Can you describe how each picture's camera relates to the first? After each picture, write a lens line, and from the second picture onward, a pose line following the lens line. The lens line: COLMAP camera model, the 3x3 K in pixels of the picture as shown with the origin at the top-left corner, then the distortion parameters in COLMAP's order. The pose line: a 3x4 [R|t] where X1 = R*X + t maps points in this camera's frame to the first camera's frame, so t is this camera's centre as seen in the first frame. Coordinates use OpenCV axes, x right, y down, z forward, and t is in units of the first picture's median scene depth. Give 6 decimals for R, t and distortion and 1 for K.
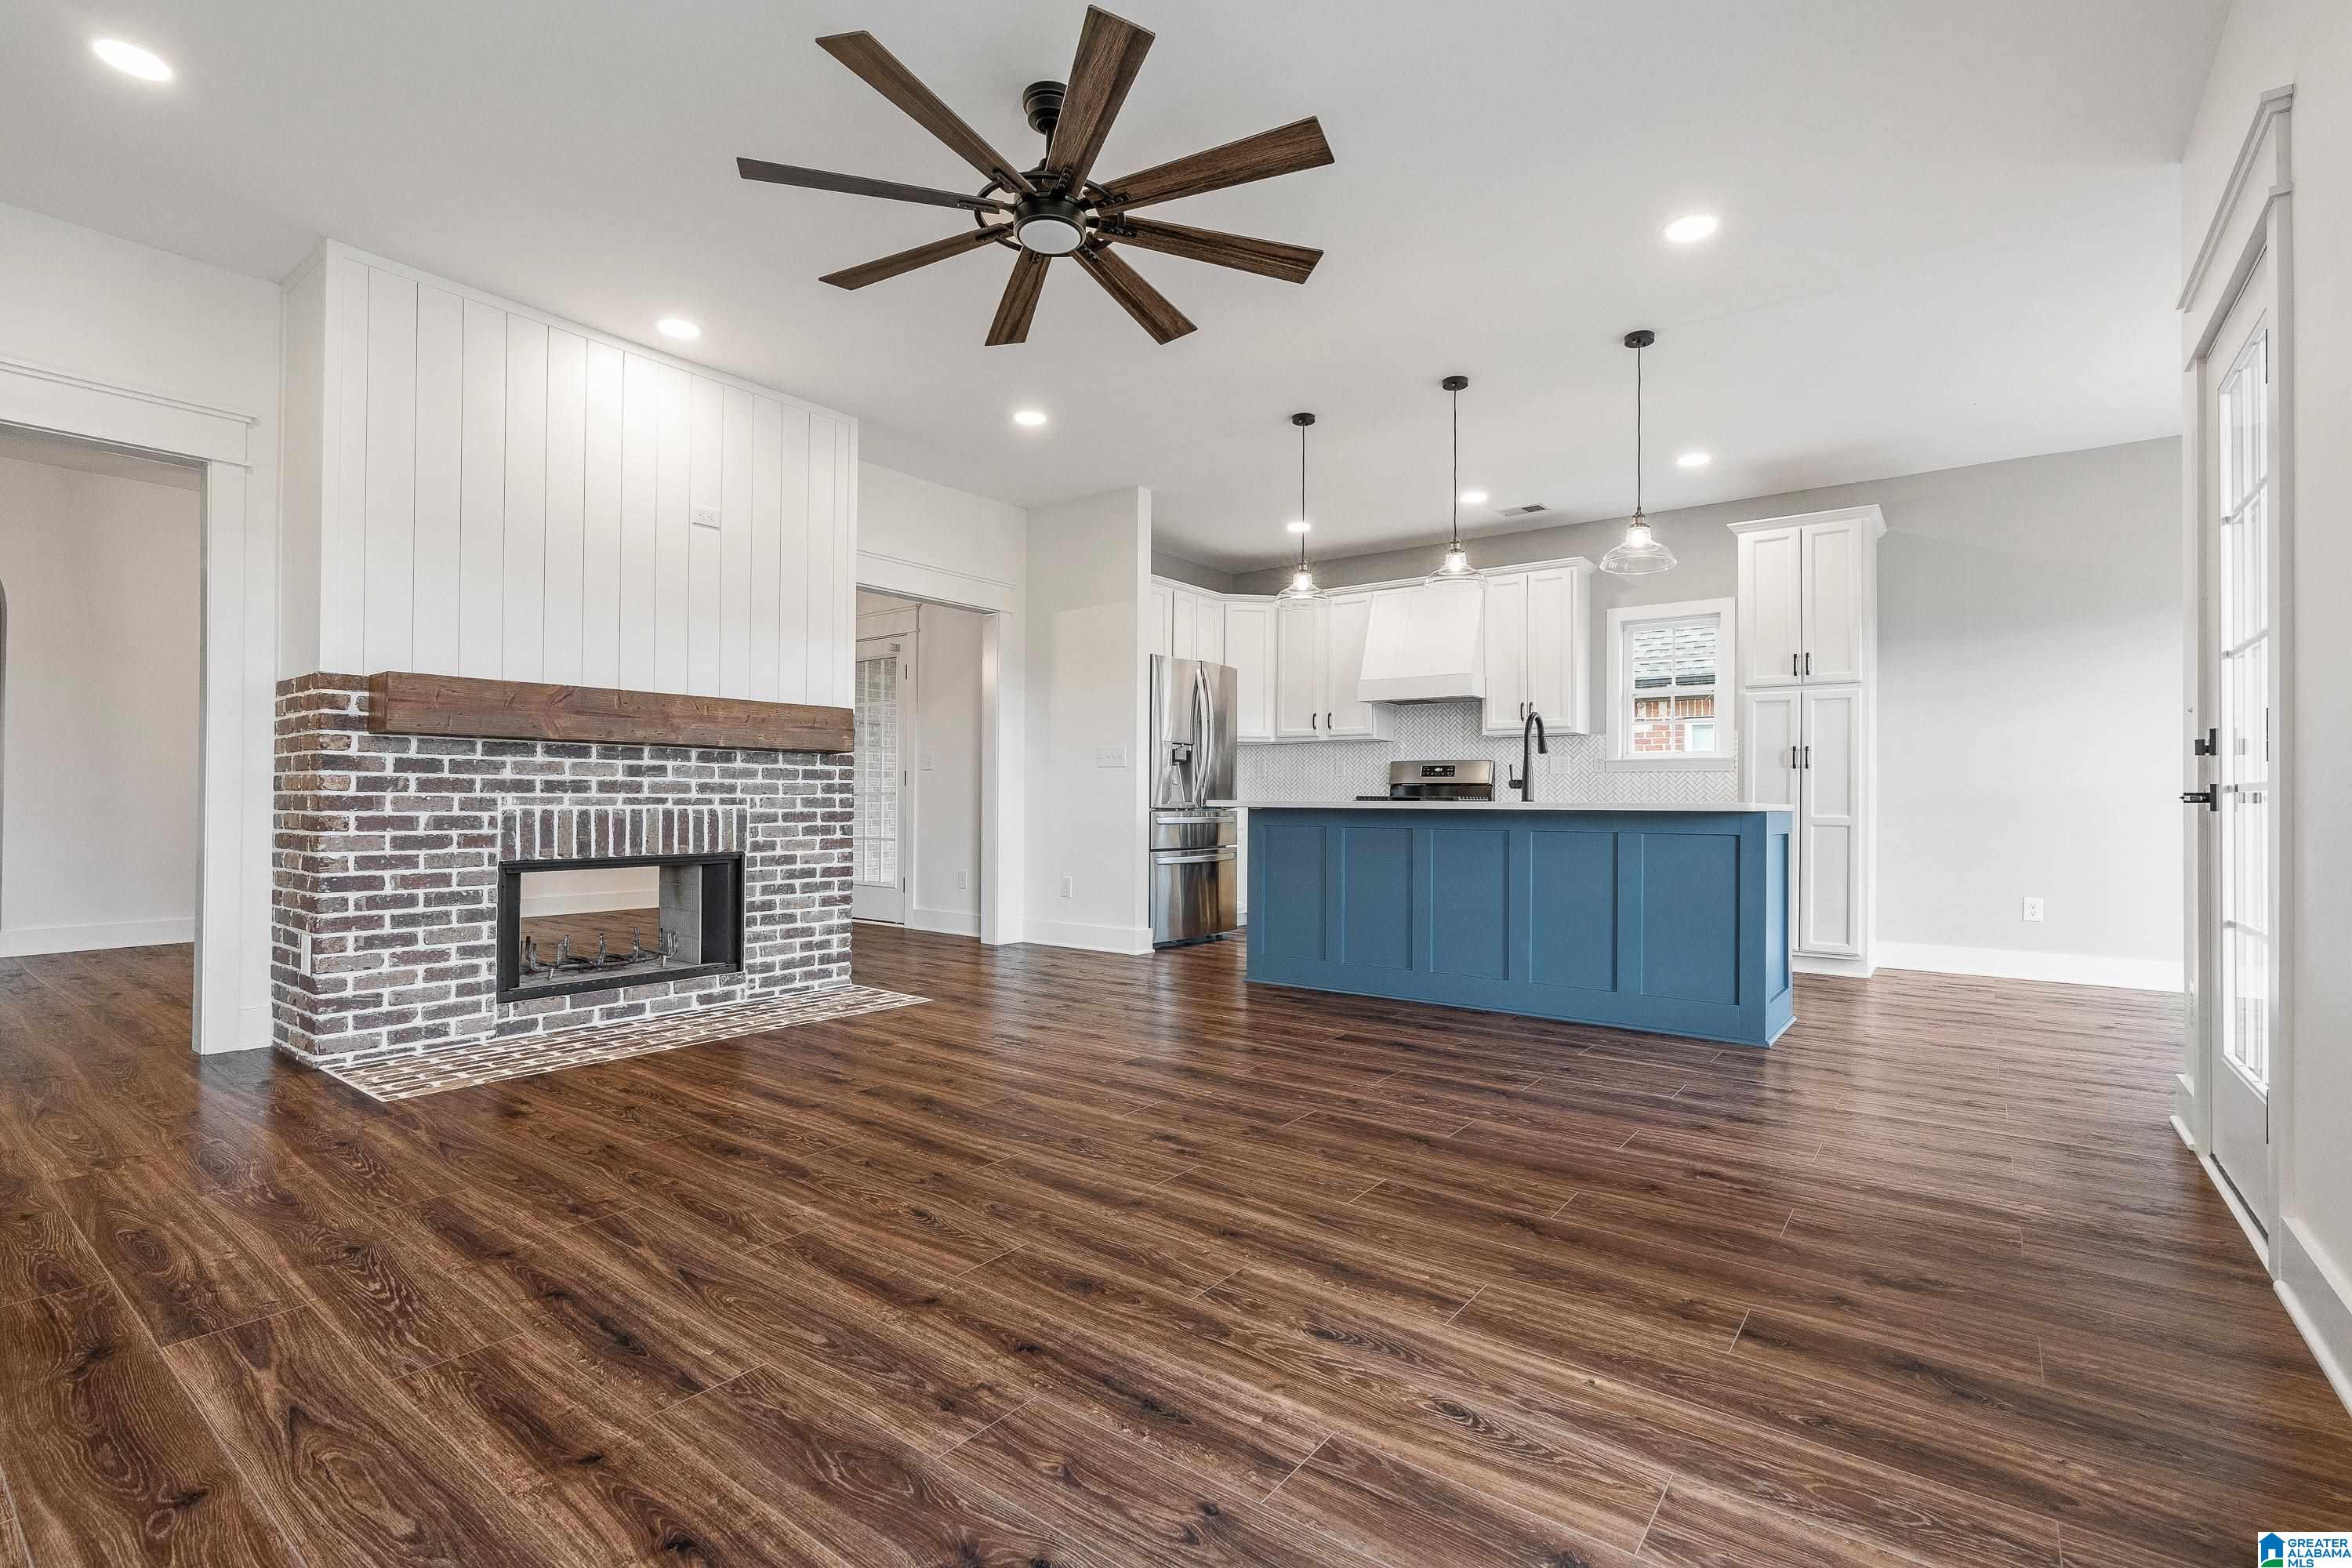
lens RADIAL K [[1069.3, 0, 1165.1], [0, 1069.3, 789.7], [0, 0, 1]] dist [-0.004542, -0.000020]
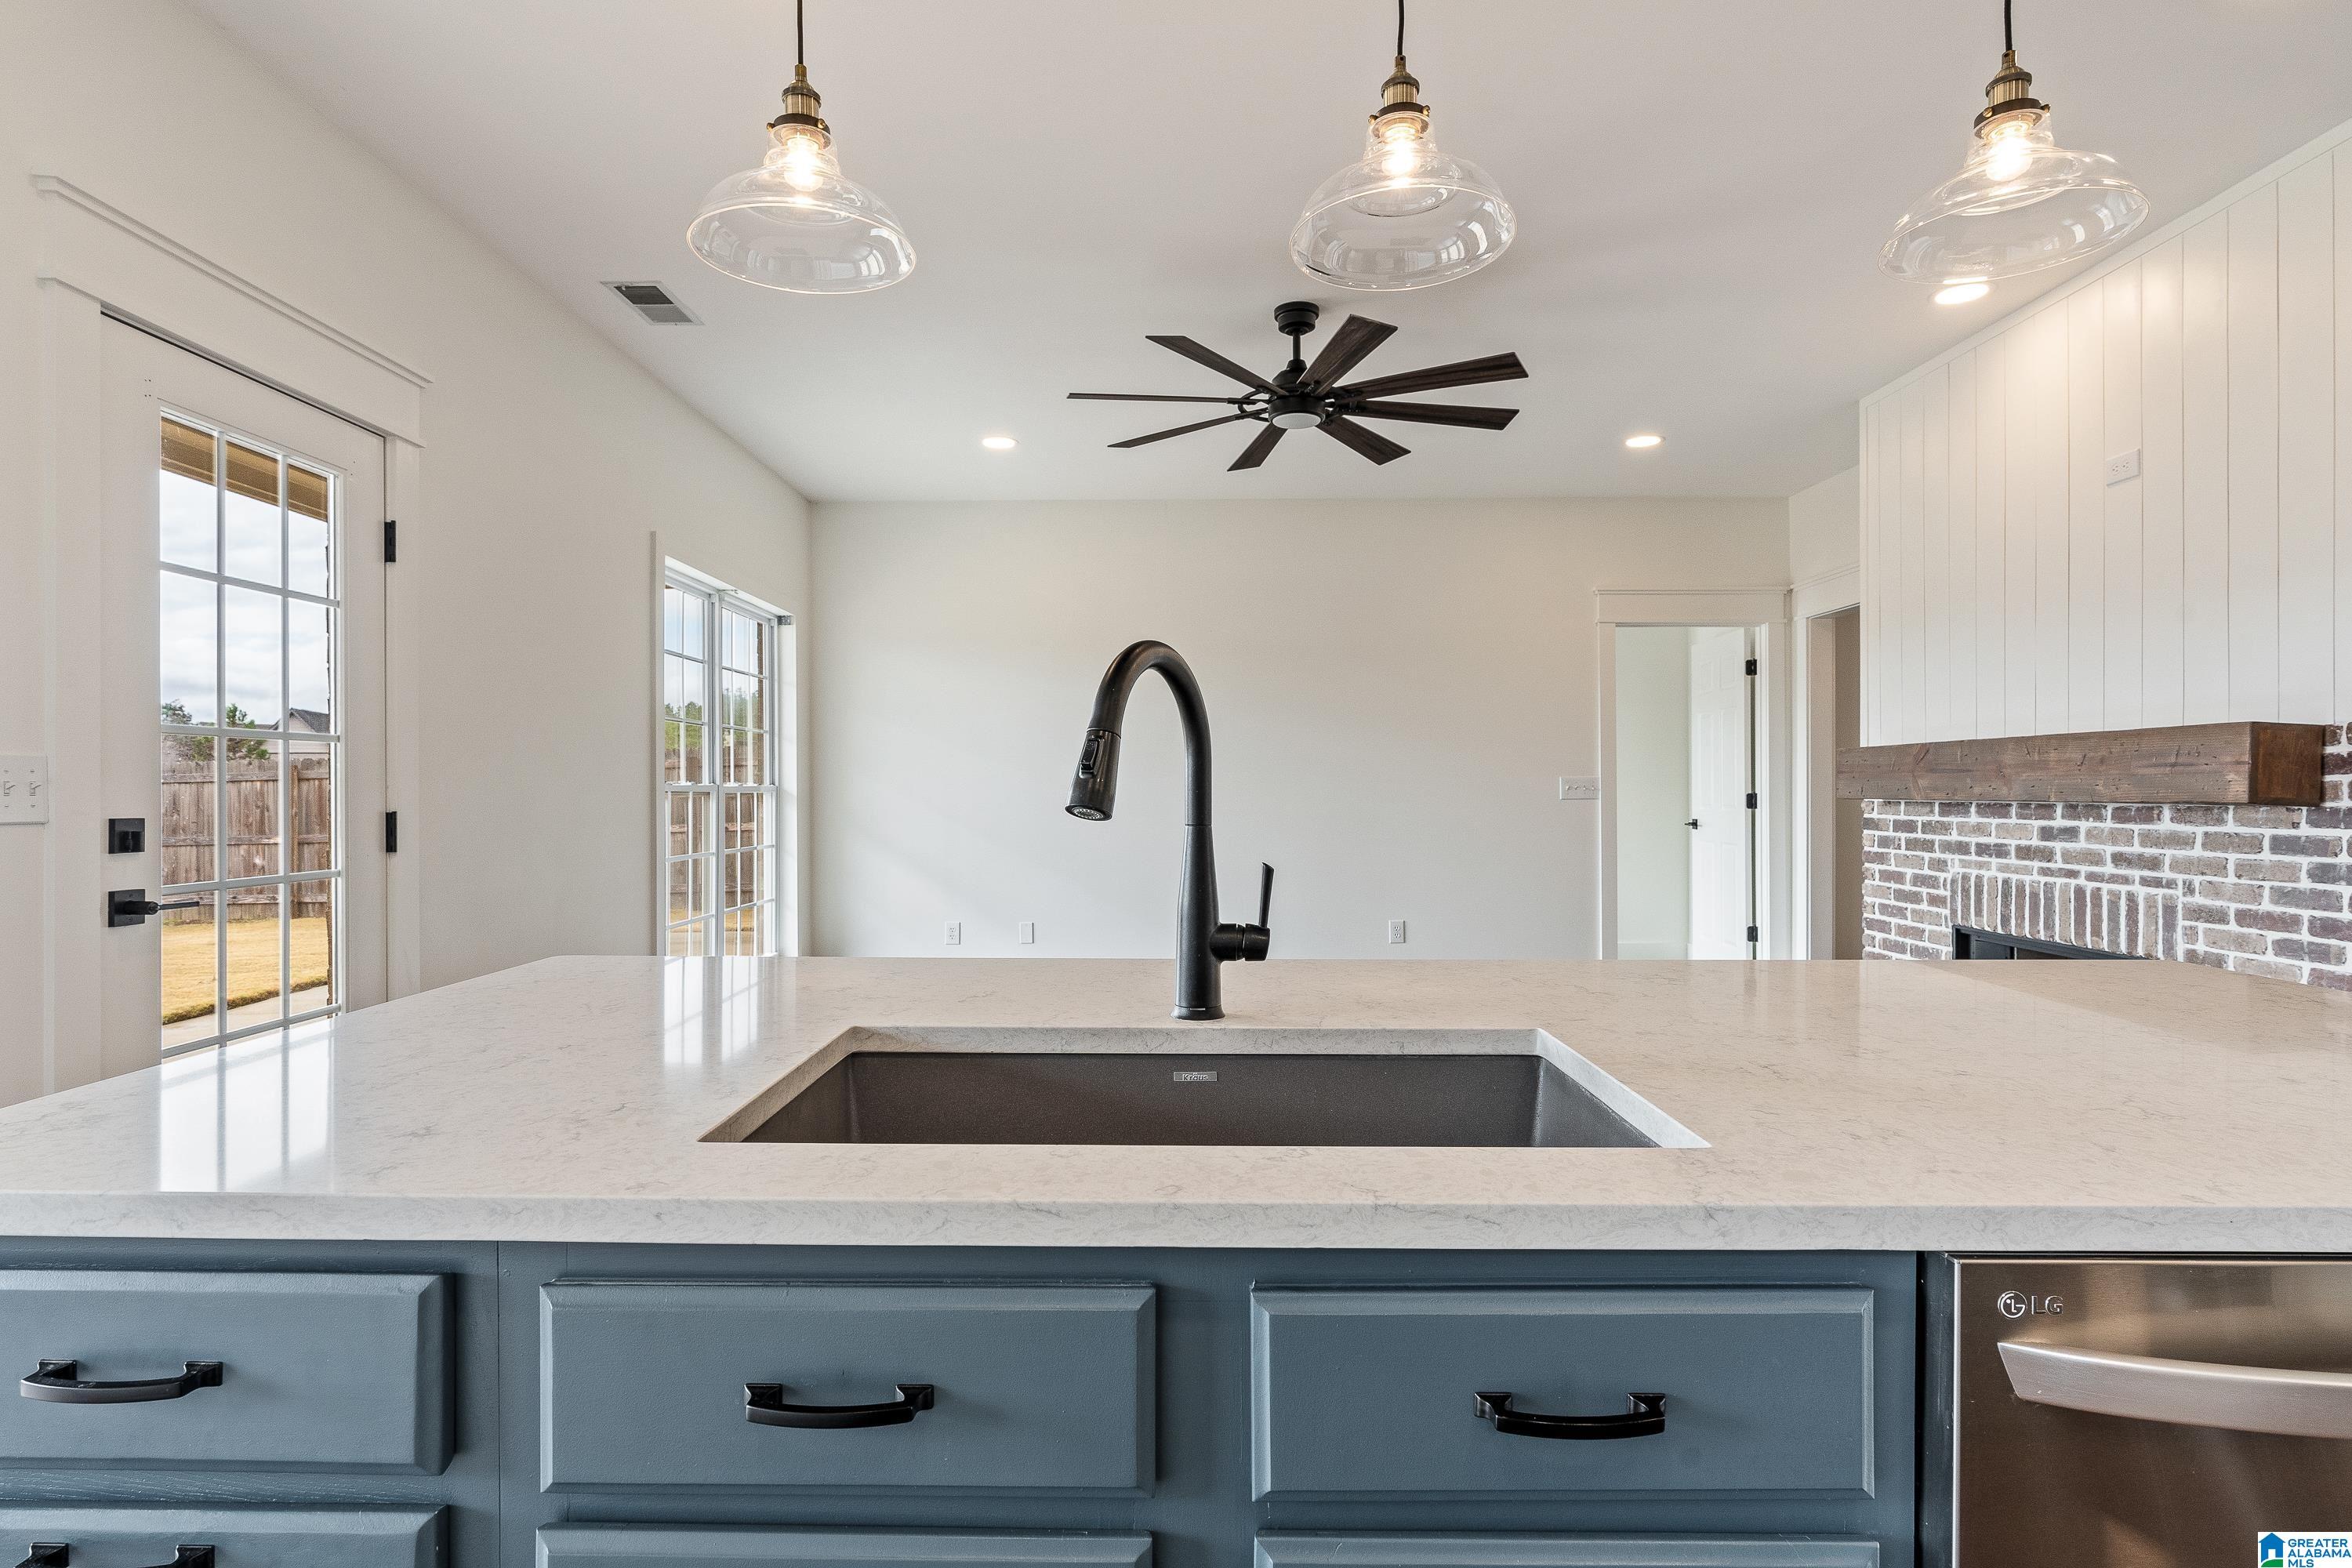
lens RADIAL K [[1179.8, 0, 1185.9], [0, 1179.8, 788.6], [0, 0, 1]] dist [0.000723, 0.001407]
pose [[-0.790059, -0.006146, -0.613000, 0.610048], [0.000993, 0.999936, -0.011306, -0.046742], [0.613030, -0.009541, -0.790002, 1.451199]]
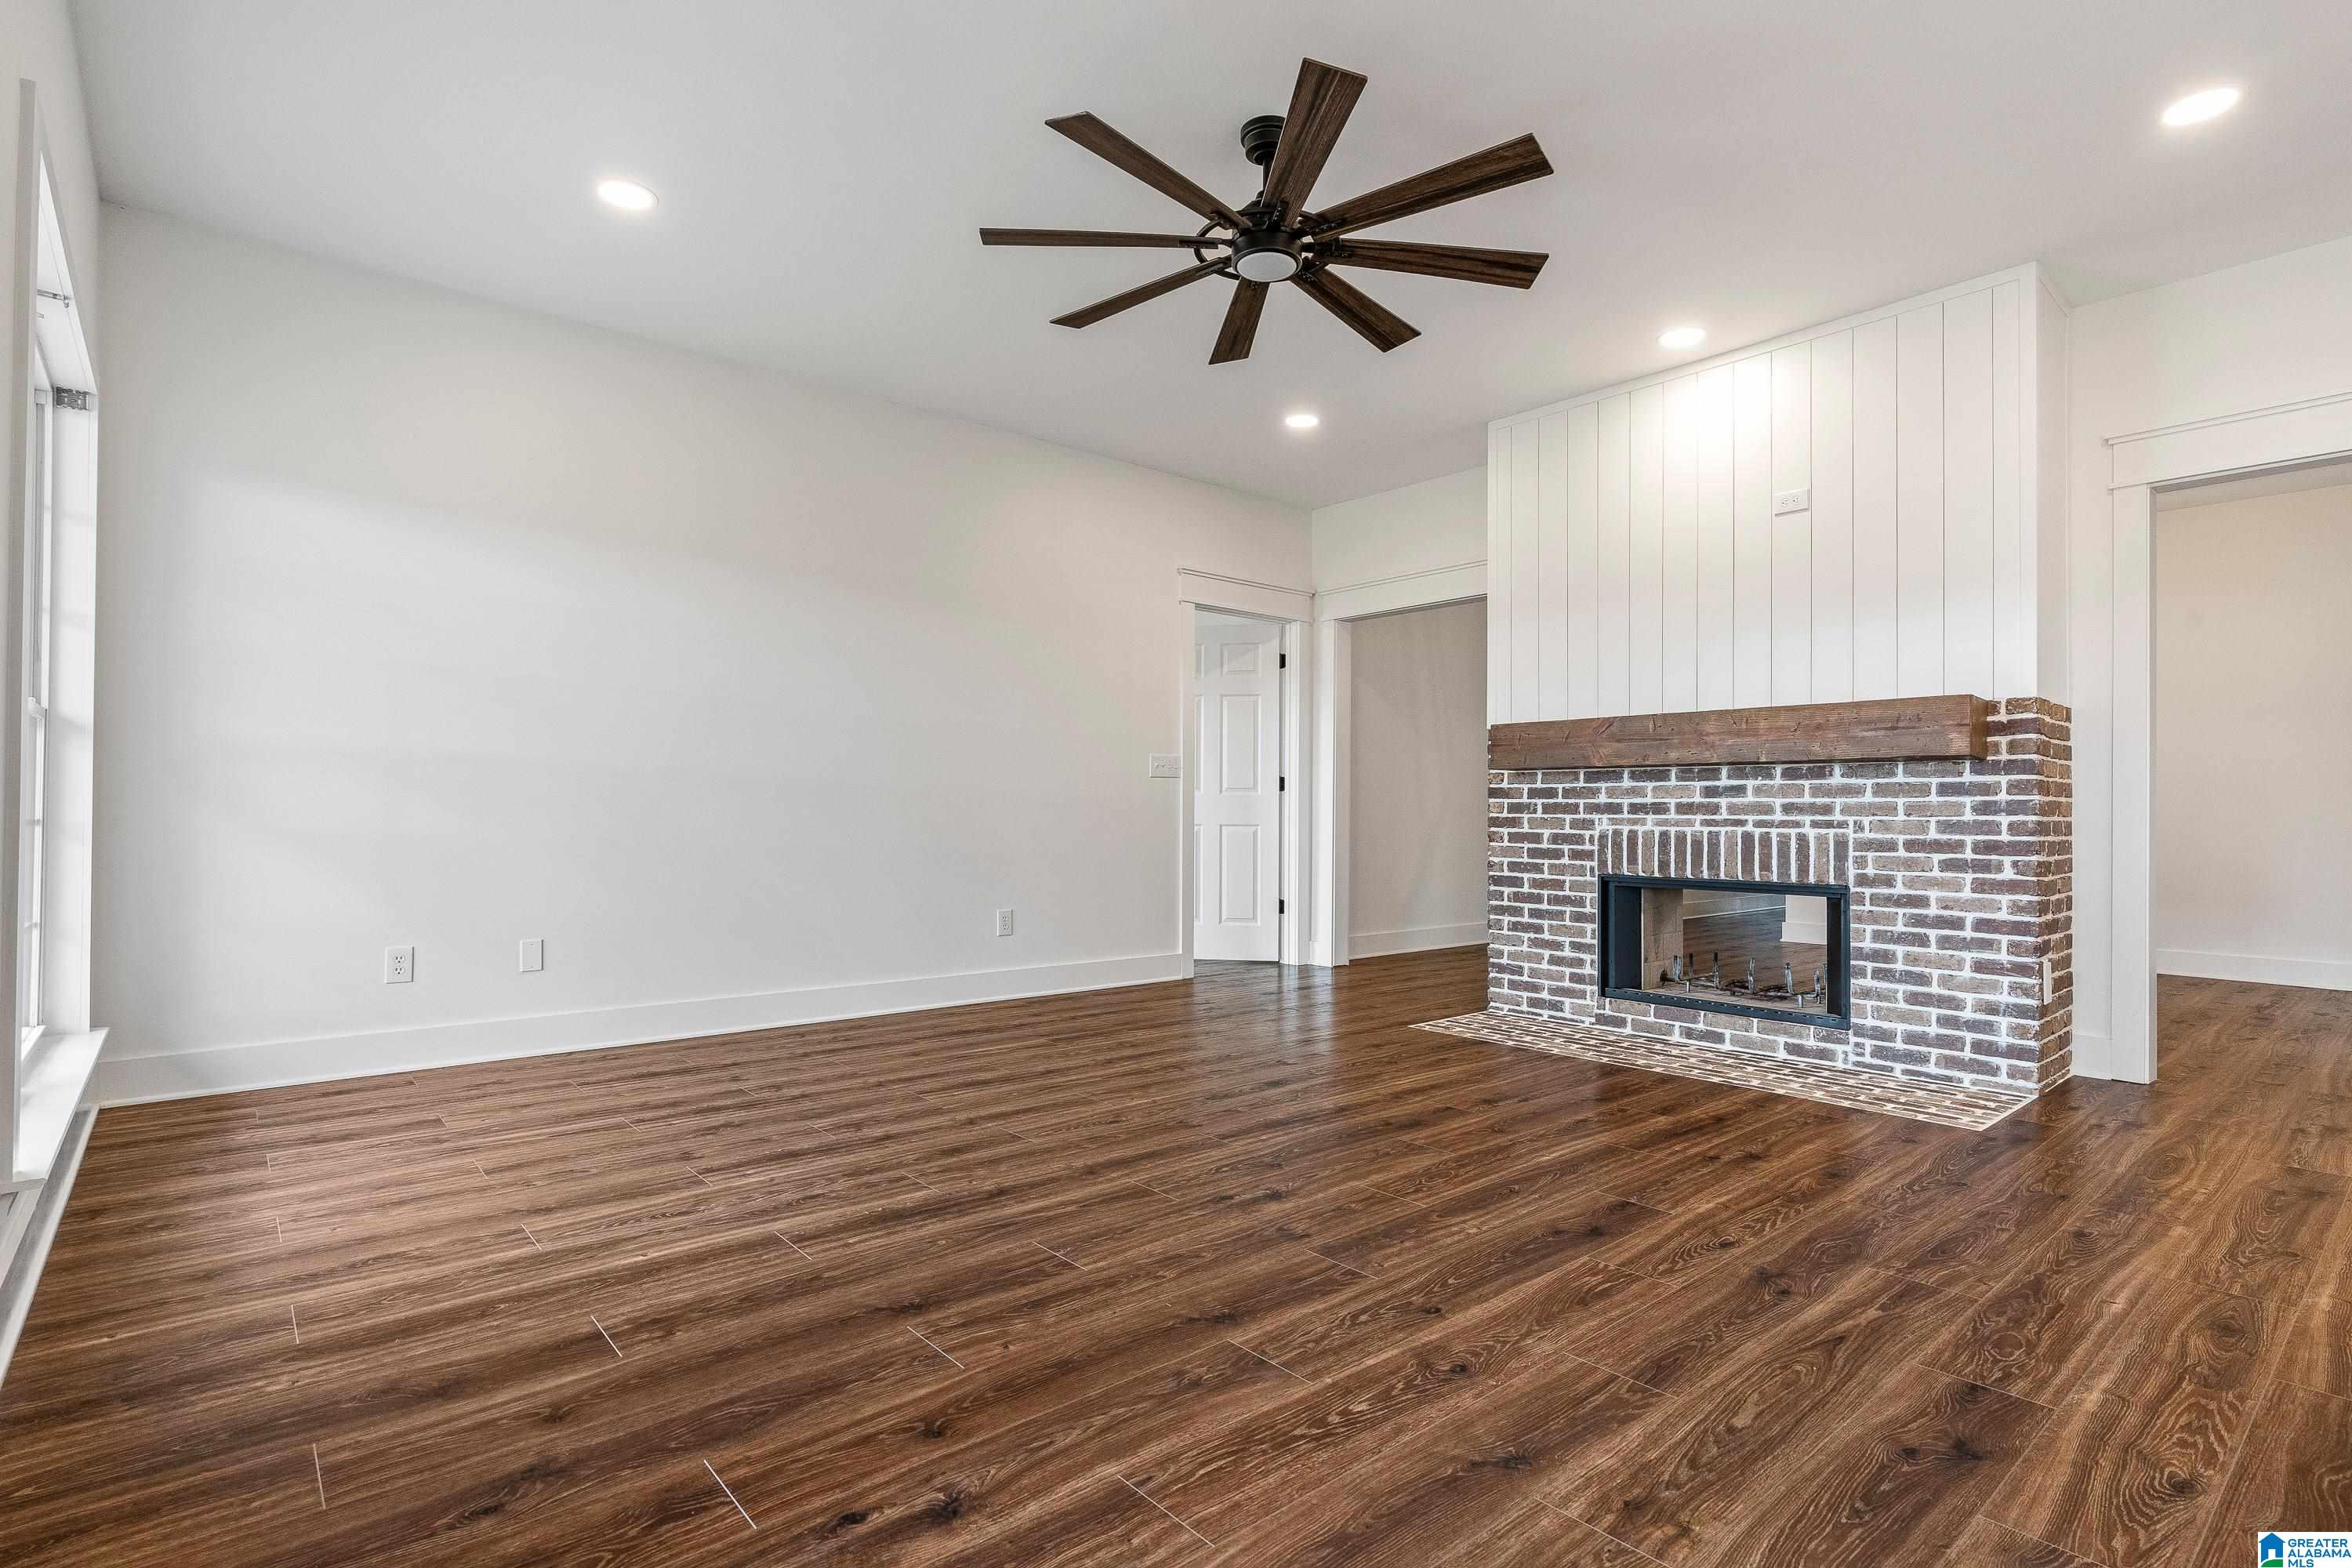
lens RADIAL K [[1135.8, 0, 1175.4], [0, 1135.8, 798.0], [0, 0, 1]] dist [-0.006391, 0.000050]
pose [[-0.204286, -0.020325, -0.978700, 0.693200], [-0.000838, 0.999788, -0.020588, 0.010855], [0.978911, -0.003386, -0.204259, 0.815433]]
